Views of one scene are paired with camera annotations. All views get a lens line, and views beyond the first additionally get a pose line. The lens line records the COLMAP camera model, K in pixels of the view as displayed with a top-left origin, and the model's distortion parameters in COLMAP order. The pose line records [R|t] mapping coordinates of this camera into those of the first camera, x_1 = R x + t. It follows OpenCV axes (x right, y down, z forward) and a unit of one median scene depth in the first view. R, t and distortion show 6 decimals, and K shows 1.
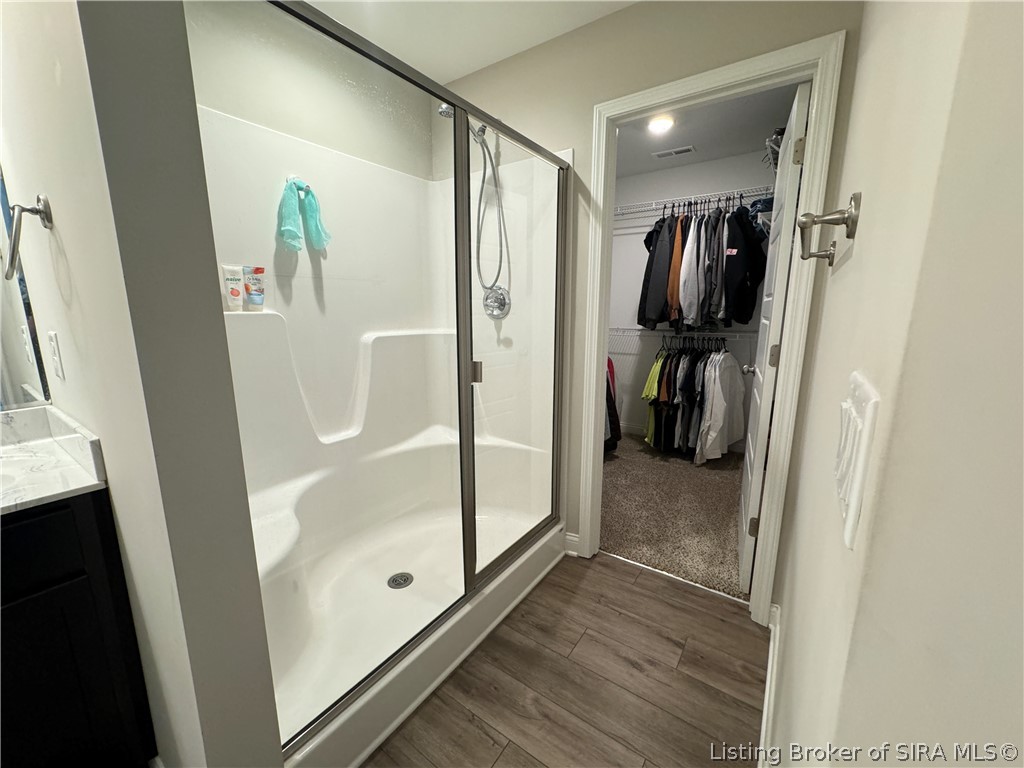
lens RADIAL K [[408.3, 0, 513.1], [0, 408.3, 382.7], [0, 0, 1]] dist [-0.001970, 0.000490]
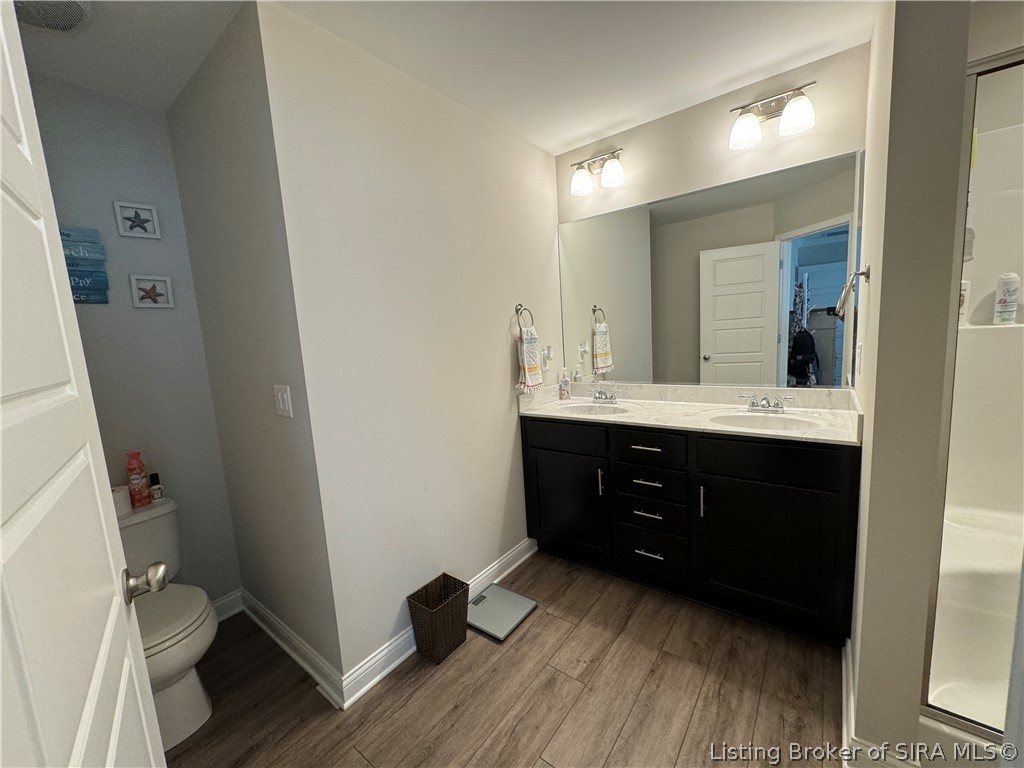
lens RADIAL K [[408.3, 0, 512.4], [0, 408.3, 384.0], [0, 0, 1]] dist [-0.001970, 0.000490]
pose [[-0.048991, 0.132652, -0.989951, 0.553299], [-0.128736, 0.982035, 0.137962, -0.015829], [0.990468, 0.134201, -0.031034, -0.280723]]
